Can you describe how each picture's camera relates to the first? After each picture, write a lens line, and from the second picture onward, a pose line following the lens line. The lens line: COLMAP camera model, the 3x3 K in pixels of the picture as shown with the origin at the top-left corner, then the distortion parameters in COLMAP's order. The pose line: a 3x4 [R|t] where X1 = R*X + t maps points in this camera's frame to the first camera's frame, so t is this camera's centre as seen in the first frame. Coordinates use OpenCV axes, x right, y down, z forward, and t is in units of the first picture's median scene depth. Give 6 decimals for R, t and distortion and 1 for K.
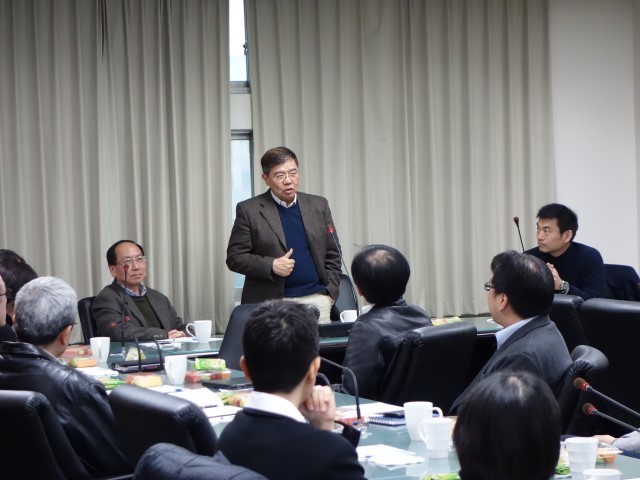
lens RADIAL K [[1746.2, 0, 320.0], [0, 1746.2, 240.0], [0, 0, 1]] dist [0.074412, 0.991900]
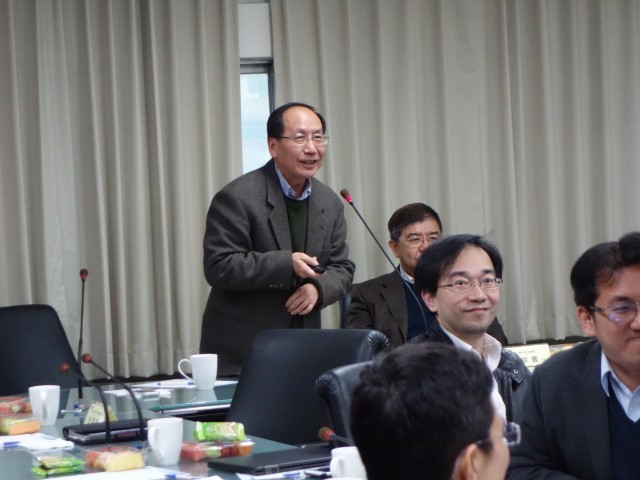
lens RADIAL K [[2484.6, 0, 320.0], [0, 2484.6, 240.0], [0, 0, 1]] dist [0.207157, 1.179619]
pose [[0.999803, -0.012789, -0.015163, -0.011802], [0.012935, 0.999870, 0.009597, -0.005346], [0.015038, -0.009791, 0.999839, 0.101598]]
